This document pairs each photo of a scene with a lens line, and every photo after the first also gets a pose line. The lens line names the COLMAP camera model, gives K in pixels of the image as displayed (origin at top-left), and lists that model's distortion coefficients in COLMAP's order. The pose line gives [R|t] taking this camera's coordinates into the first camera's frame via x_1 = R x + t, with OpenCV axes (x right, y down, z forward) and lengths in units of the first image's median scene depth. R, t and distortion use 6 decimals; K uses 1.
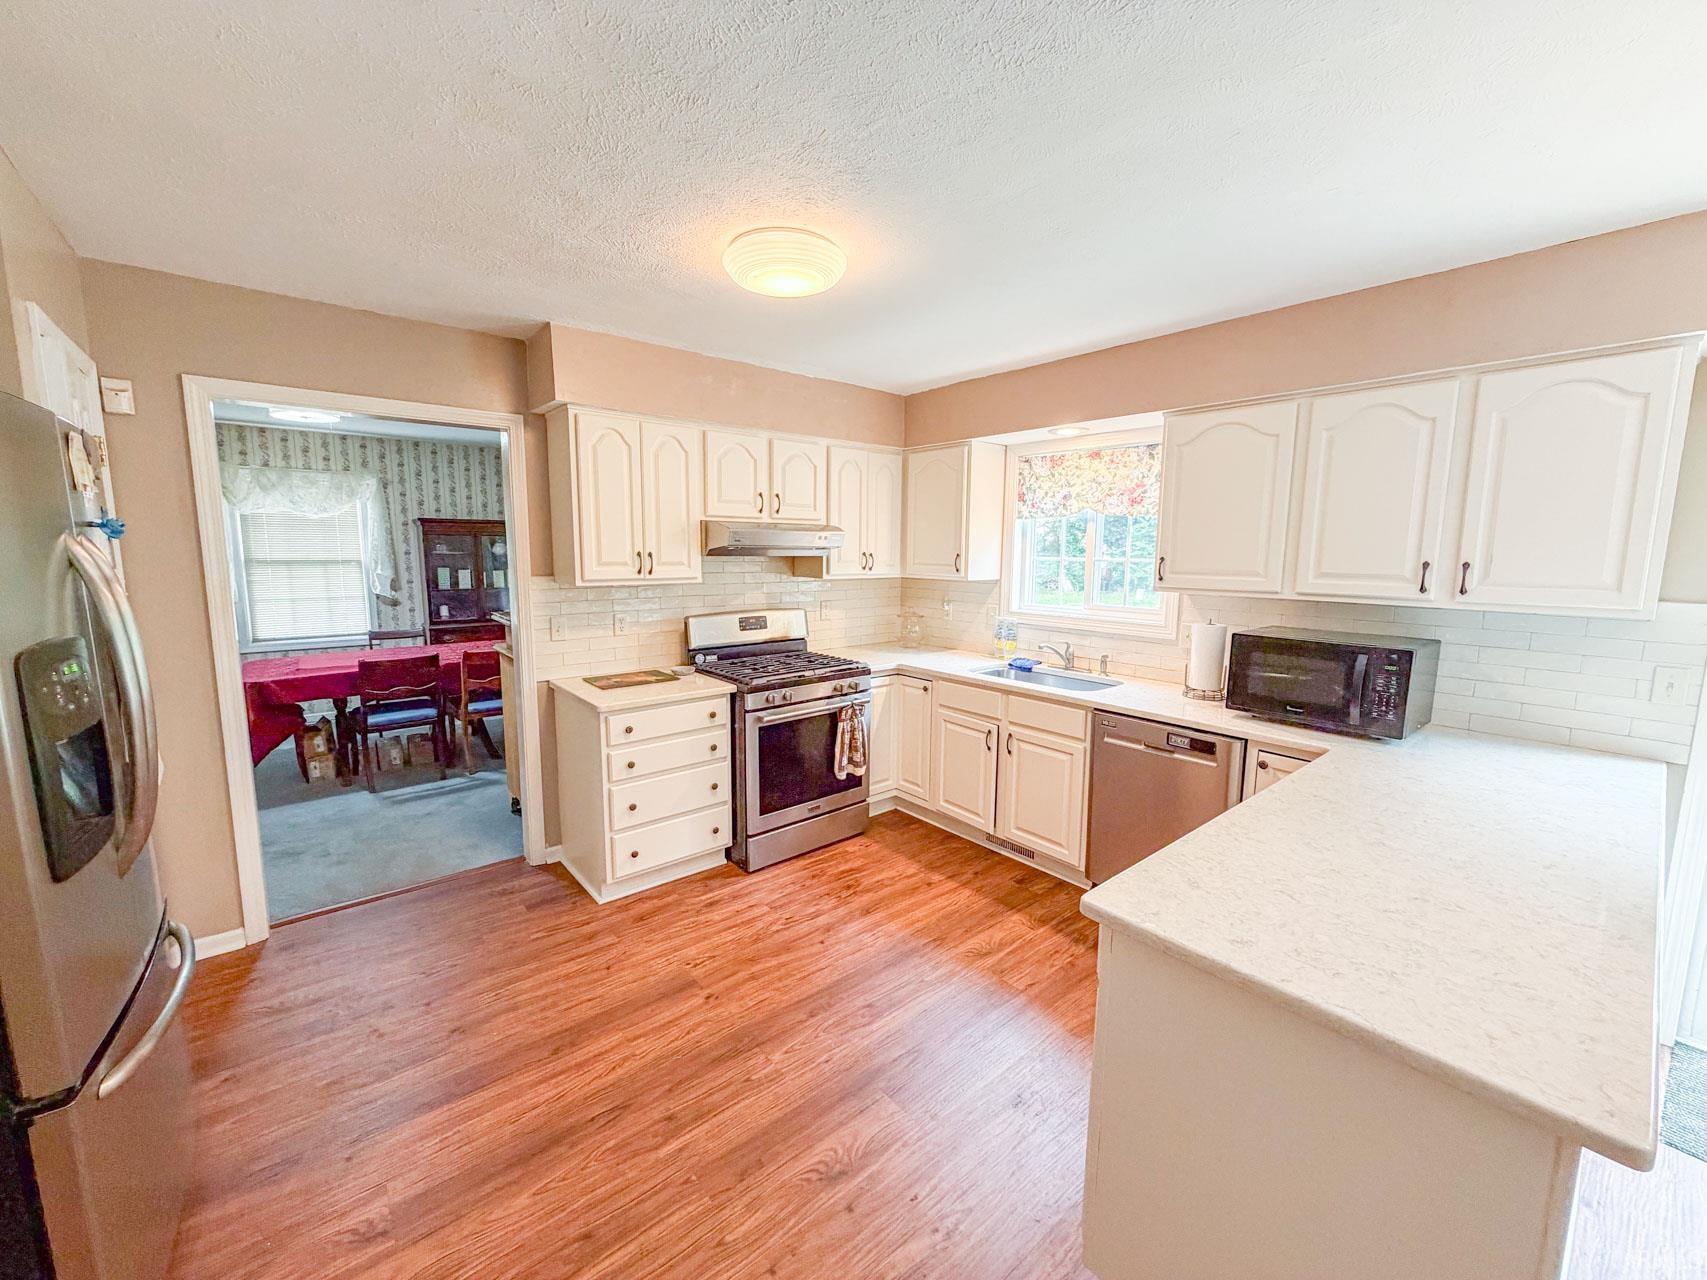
lens RADIAL K [[701.7, 0, 845.5], [0, 701.7, 637.6], [0, 0, 1]] dist [-0.002061, -0.000155]
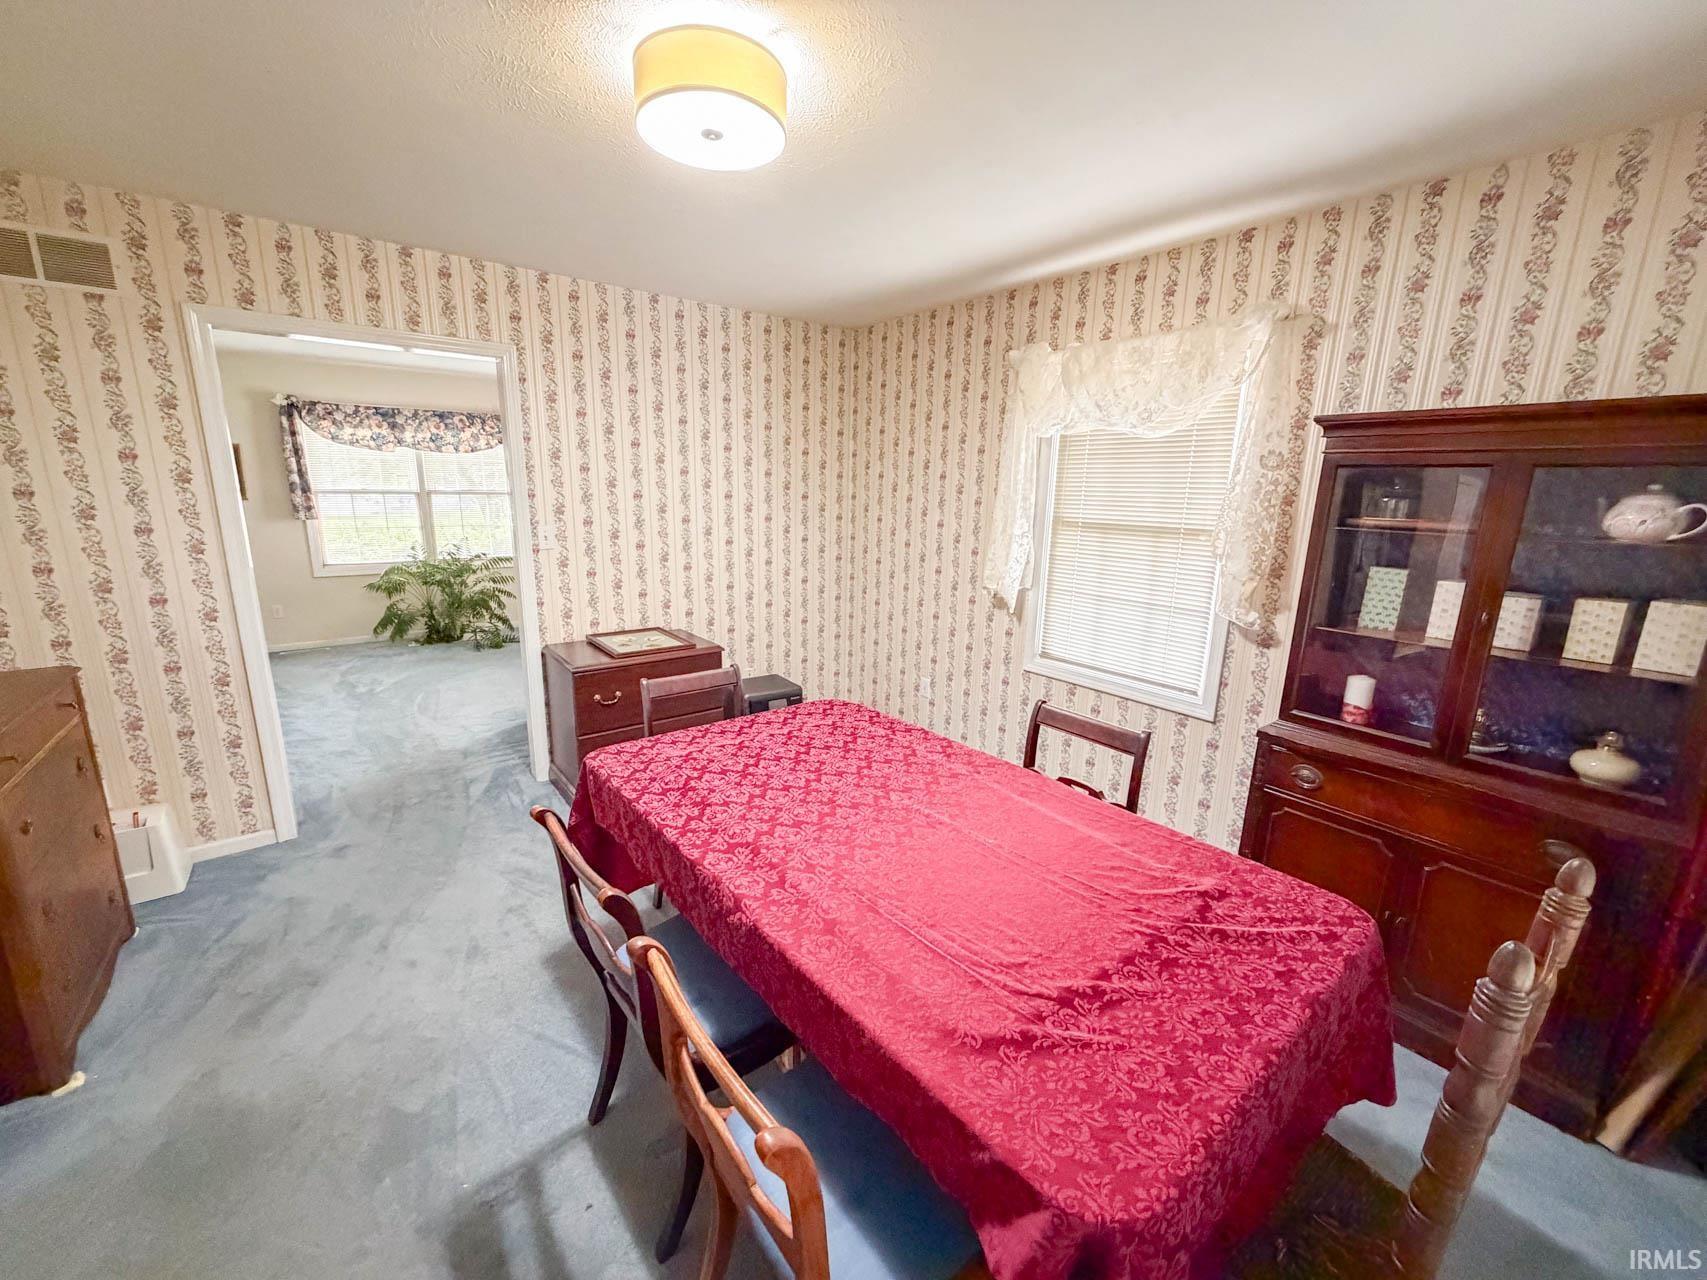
lens RADIAL K [[685.7, 0, 853.5], [0, 685.7, 640.0], [0, 0, 1]] dist [0.002611, 0.000081]
pose [[-0.012105, 0.215479, -0.976433, -0.466376], [-0.151414, 0.964850, 0.214800, -0.187513], [0.988396, 0.150446, 0.020947, 1.418350]]
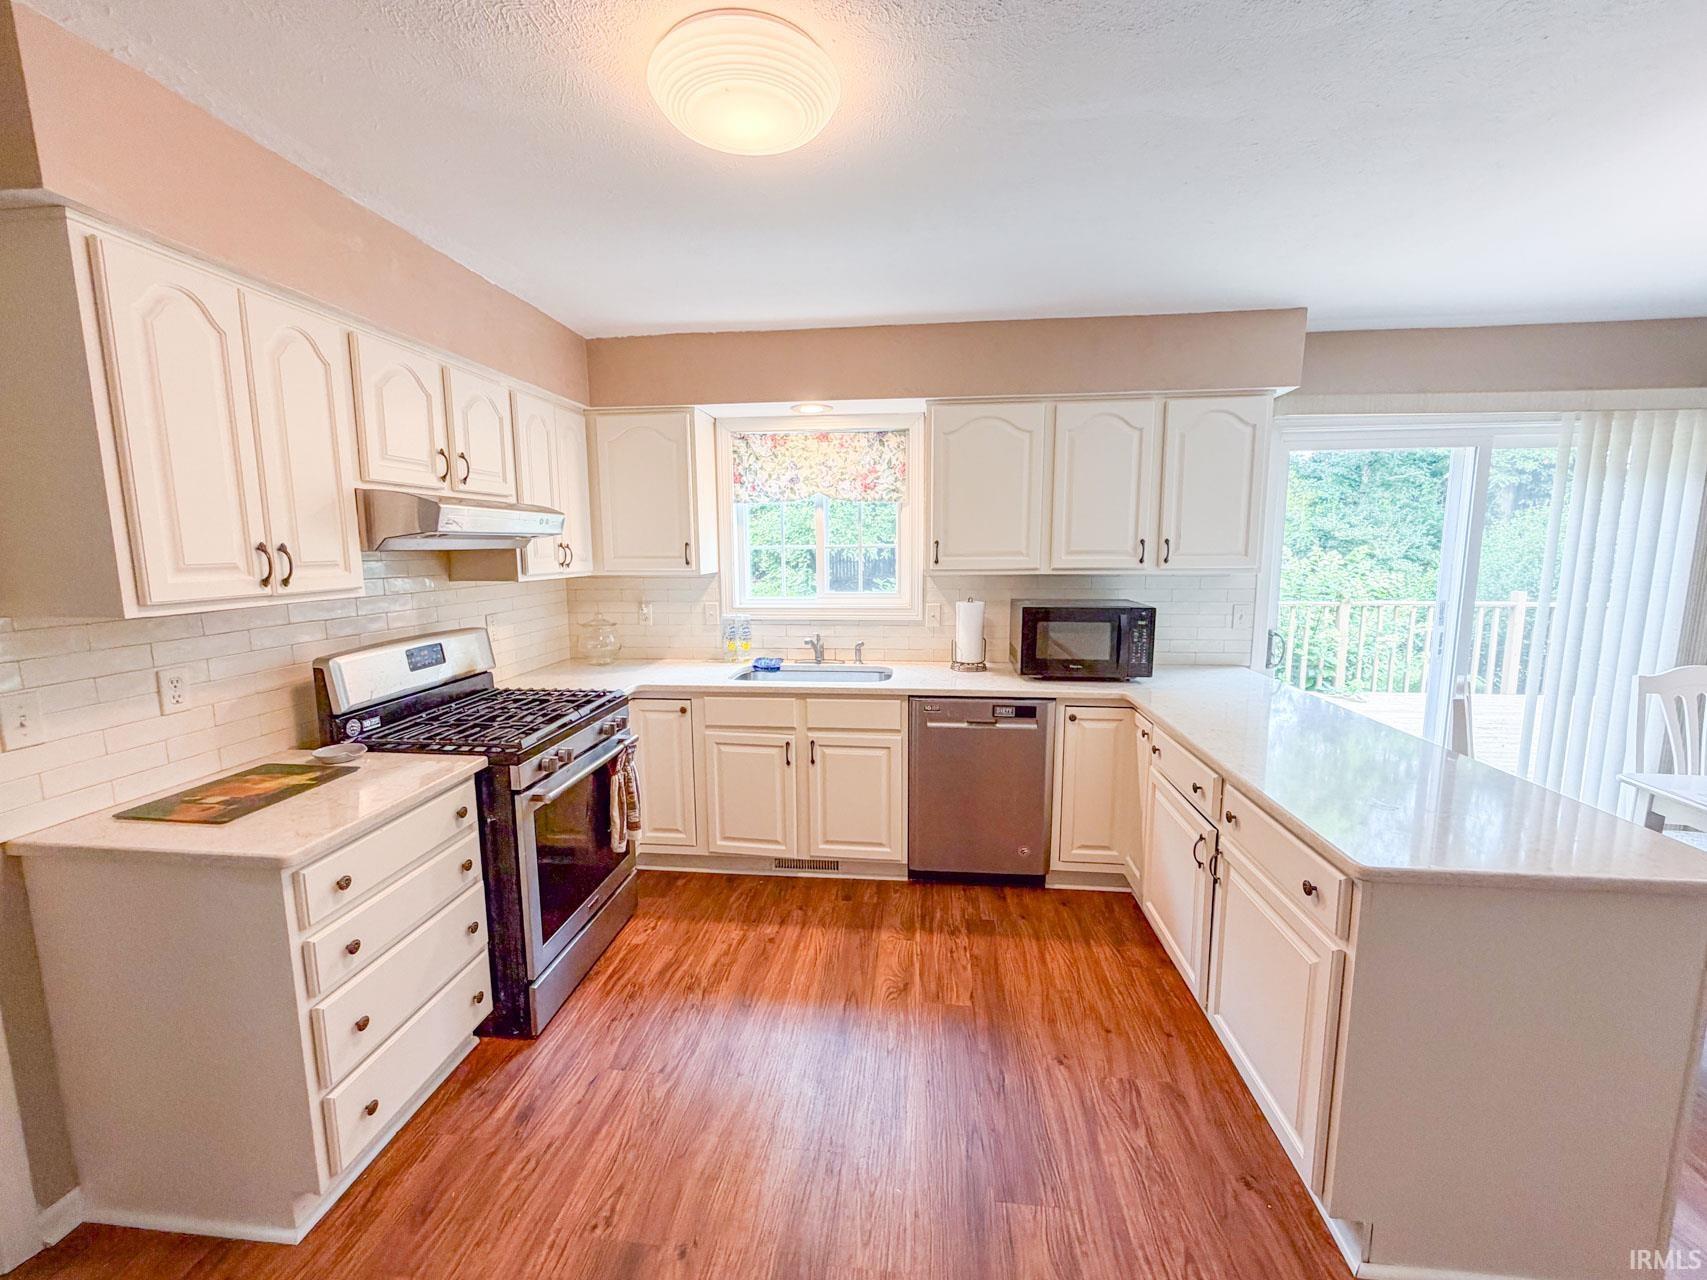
lens RADIAL K [[708.2, 0, 818.6], [0, 708.2, 638.1], [0, 0, 1]] dist [0.000379, -0.000141]
pose [[0.708718, -0.105936, 0.697493, -0.361198], [0.104457, 0.993522, 0.044759, -0.031929], [-0.697716, 0.041136, 0.715192, 0.328391]]
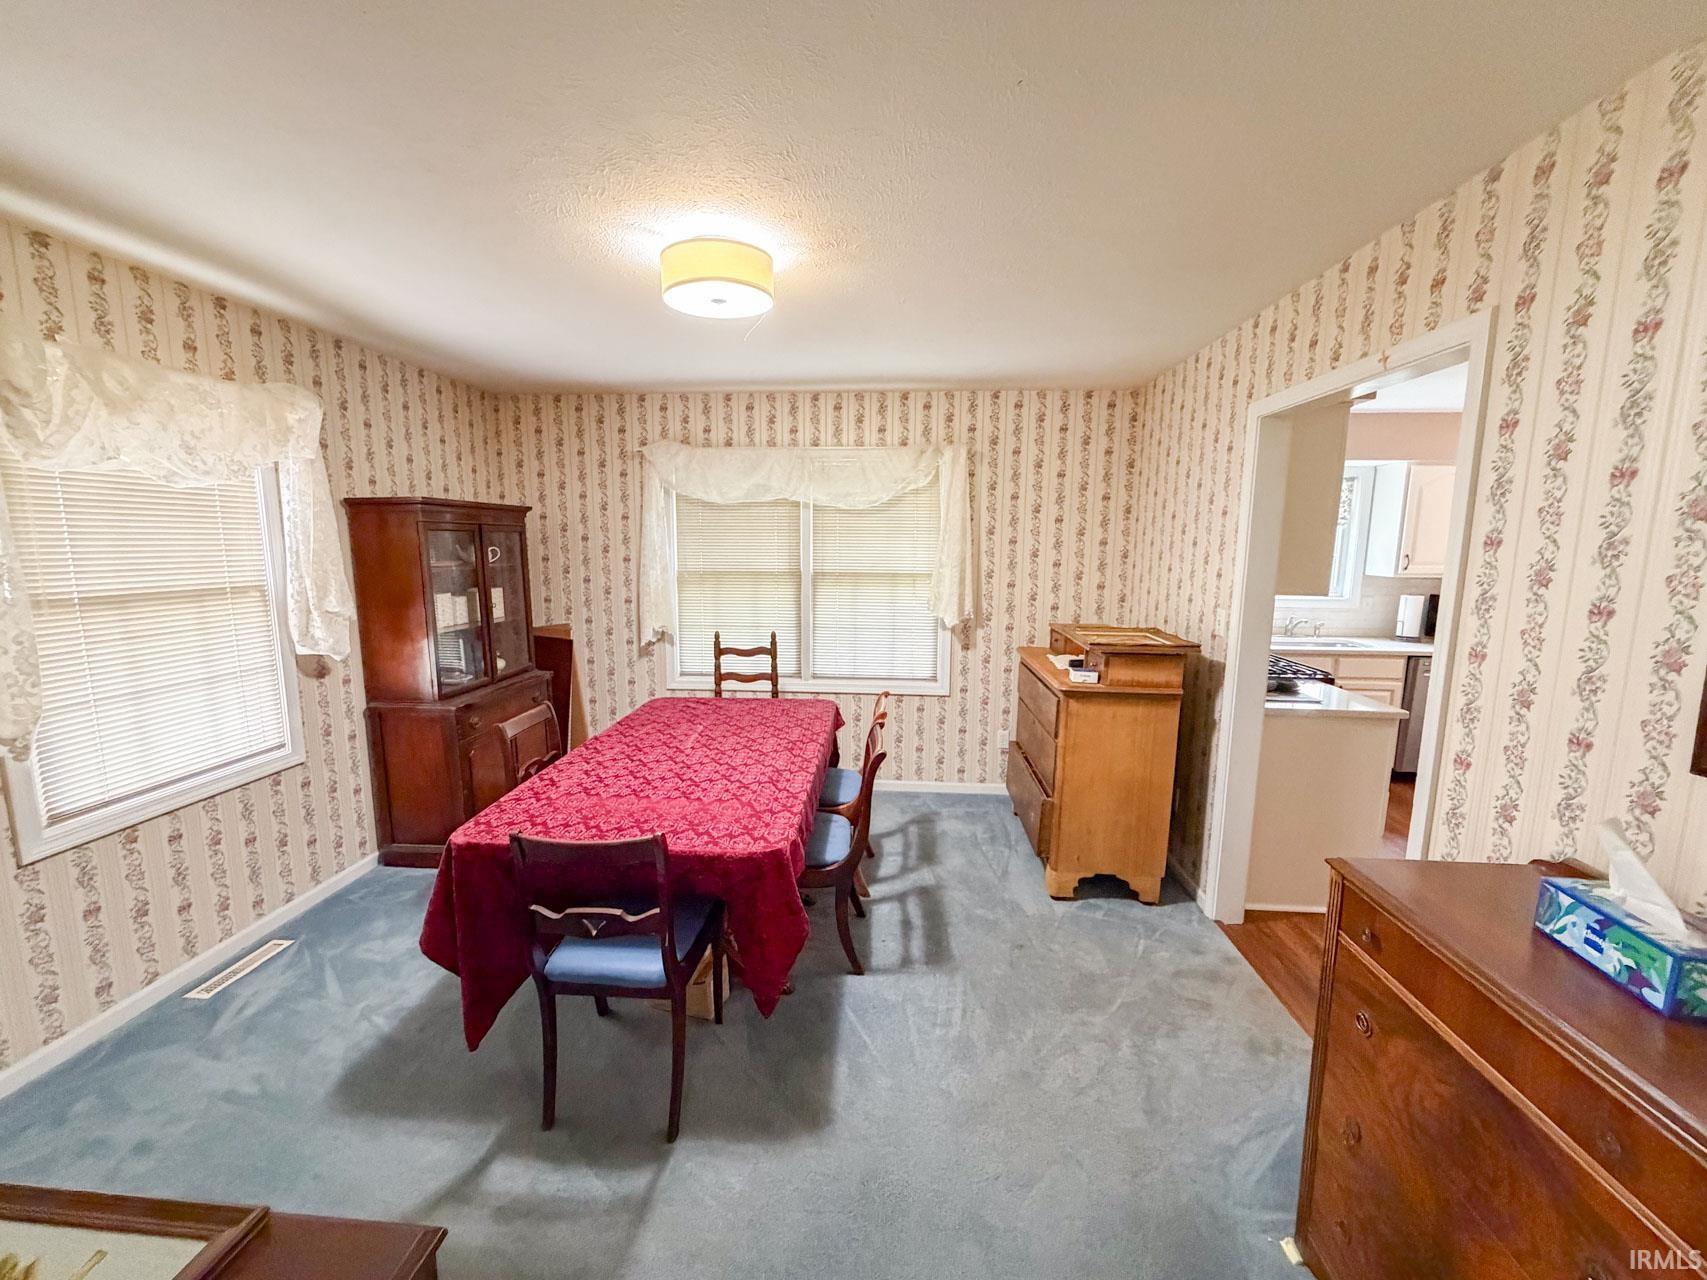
lens RADIAL K [[701.7, 0, 845.5], [0, 701.7, 637.6], [0, 0, 1]] dist [-0.002061, -0.000155]
pose [[0.675566, -0.102058, 0.730202, -1.410960], [0.094228, 0.994203, 0.051780, -0.119857], [-0.731254, 0.033825, 0.681266, 0.773286]]
